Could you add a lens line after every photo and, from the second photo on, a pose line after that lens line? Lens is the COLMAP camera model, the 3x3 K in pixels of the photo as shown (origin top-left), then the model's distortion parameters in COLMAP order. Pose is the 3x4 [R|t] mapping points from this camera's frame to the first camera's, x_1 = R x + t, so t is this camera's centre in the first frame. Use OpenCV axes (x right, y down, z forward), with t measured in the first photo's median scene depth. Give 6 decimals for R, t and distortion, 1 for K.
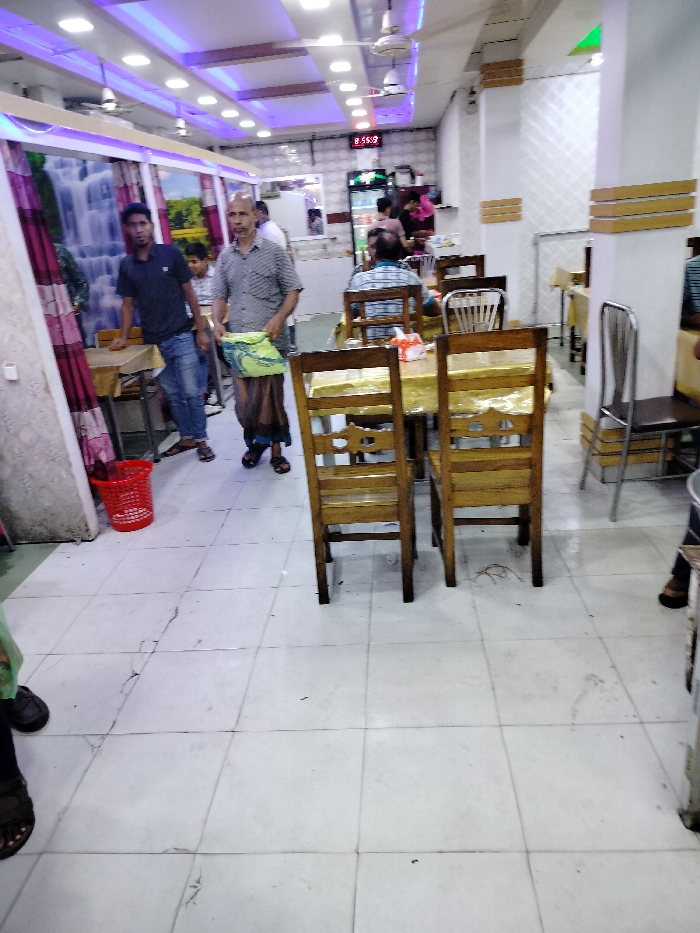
lens RADIAL K [[663.2, 0, 353.2], [0, 663.2, 469.5], [0, 0, 1]] dist [0.021451, -0.015580]
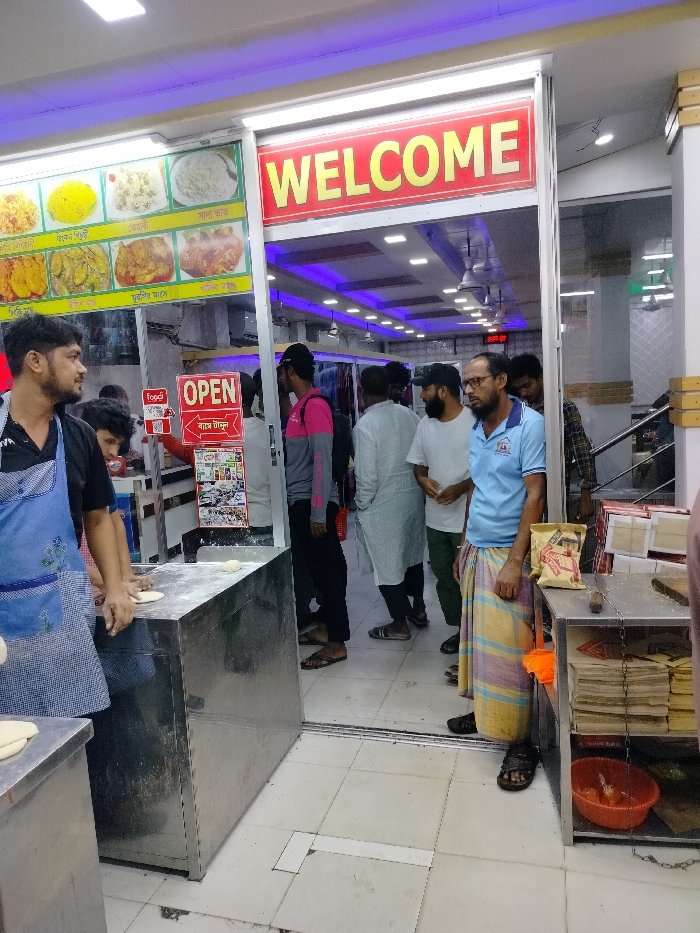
lens RADIAL K [[663.2, 0, 348.8], [0, 663.2, 466.6], [0, 0, 1]] dist [0.021451, -0.015580]
pose [[0.974612, 0.046438, -0.219033, 0.058609], [-0.098252, 0.967739, -0.232007, 0.160850], [0.201193, 0.247637, 0.947733, -0.443224]]
